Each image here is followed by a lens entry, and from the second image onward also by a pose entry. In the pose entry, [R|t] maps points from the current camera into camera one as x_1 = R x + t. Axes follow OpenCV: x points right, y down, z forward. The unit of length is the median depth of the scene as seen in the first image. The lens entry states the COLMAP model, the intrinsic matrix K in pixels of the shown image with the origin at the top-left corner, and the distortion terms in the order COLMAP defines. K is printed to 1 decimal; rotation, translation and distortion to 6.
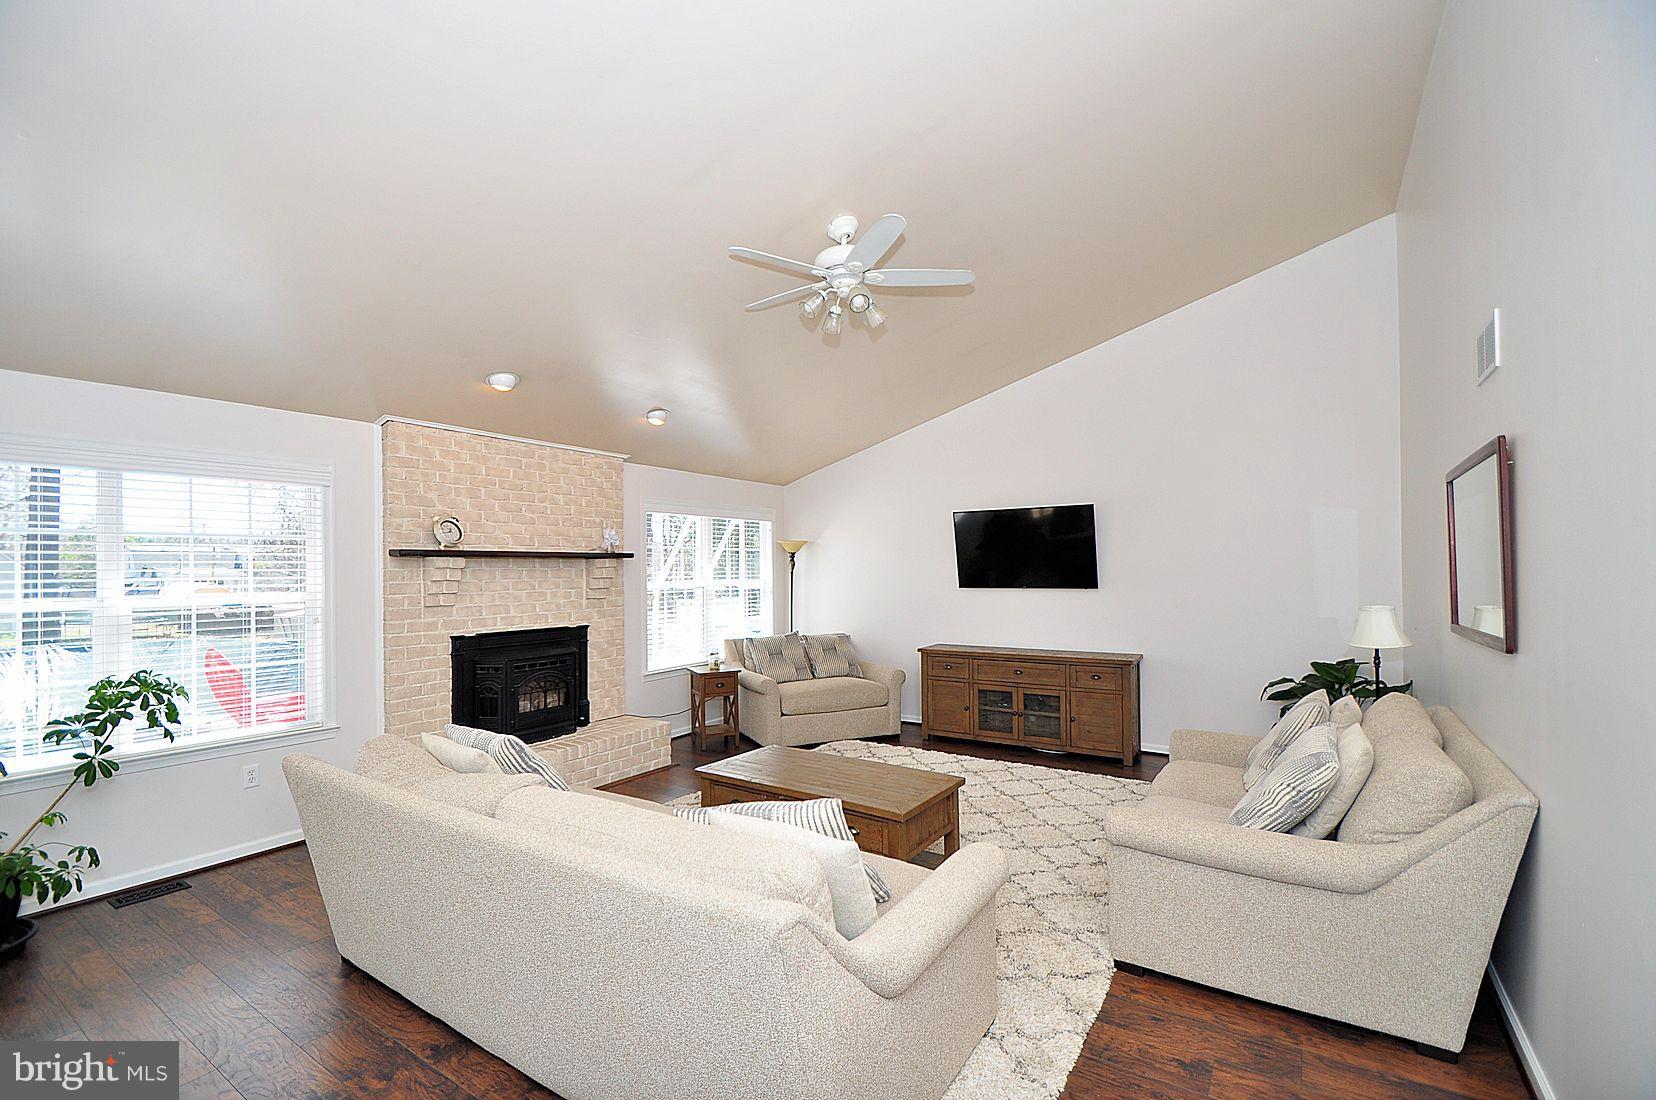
lens RADIAL K [[725.4, 0, 820.3], [0, 725.4, 564.2], [0, 0, 1]] dist [0.032273, -0.023999]
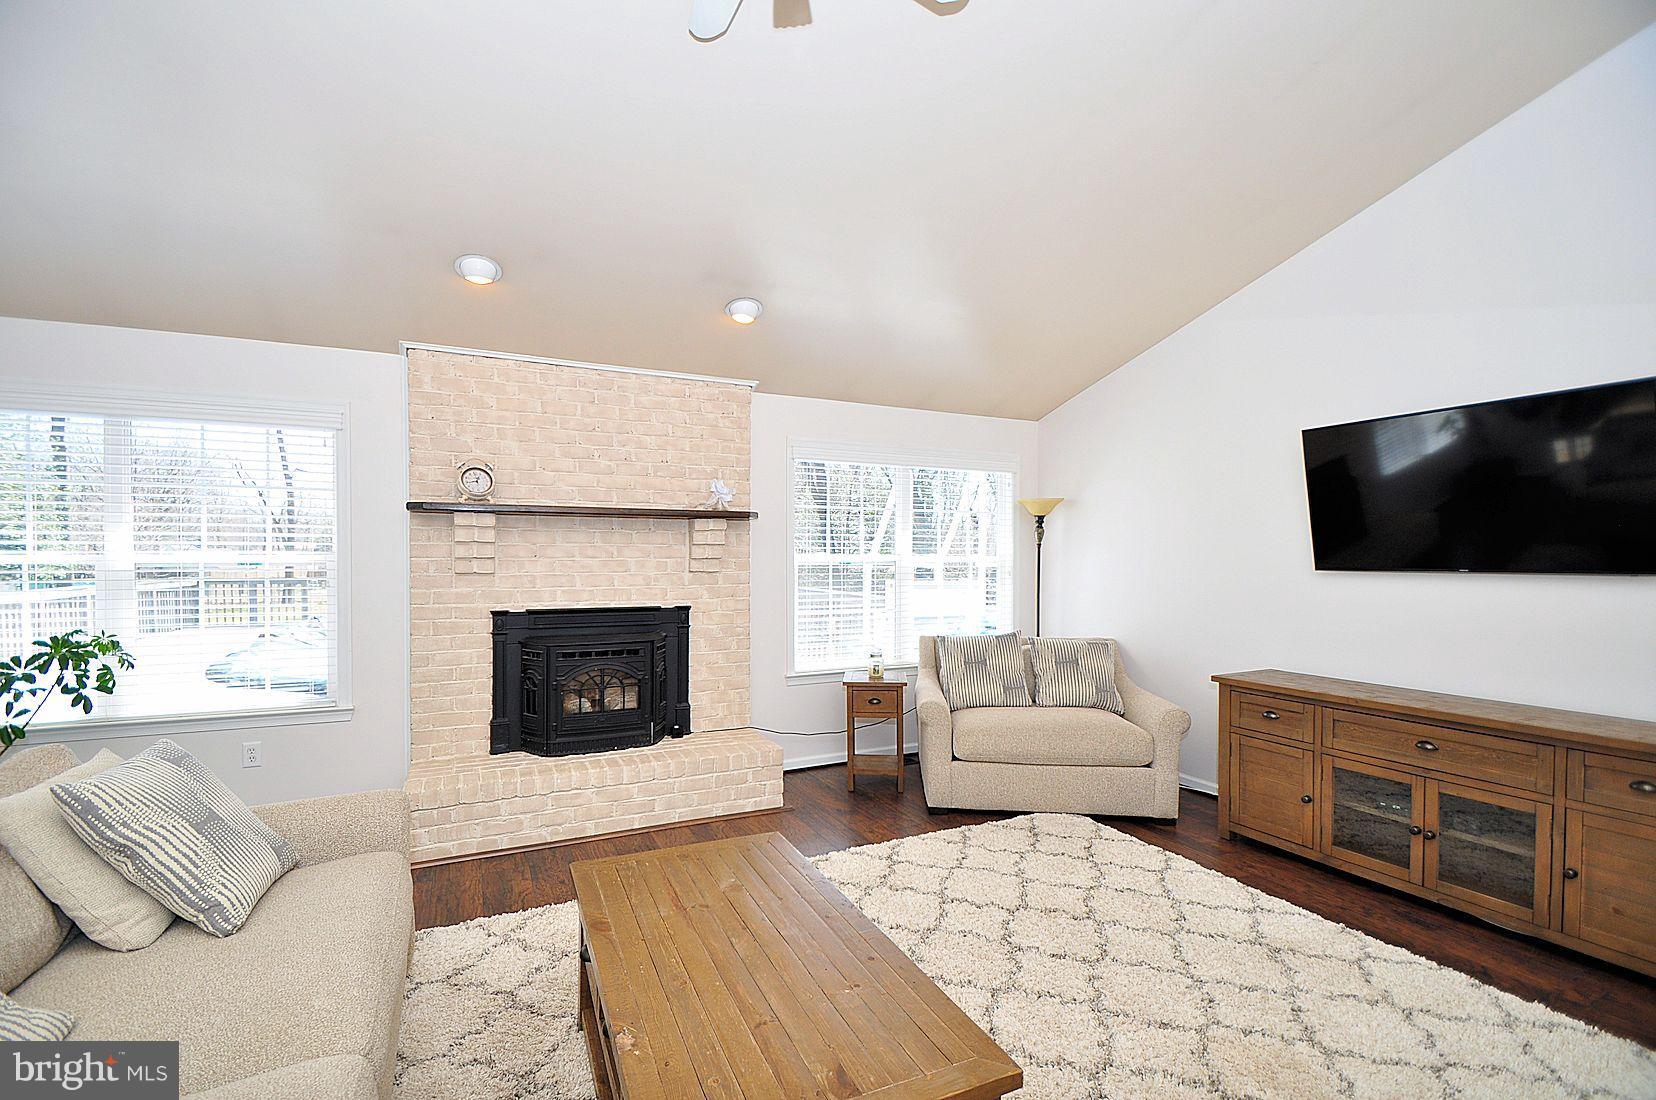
lens RADIAL K [[725.4, 0, 820.3], [0, 725.4, 564.2], [0, 0, 1]] dist [0.032273, -0.023999]
pose [[0.854477, 0.014950, -0.519274, 0.188782], [-0.005735, 0.999796, 0.019348, 0.023351], [0.519457, -0.013554, 0.854389, 0.405311]]
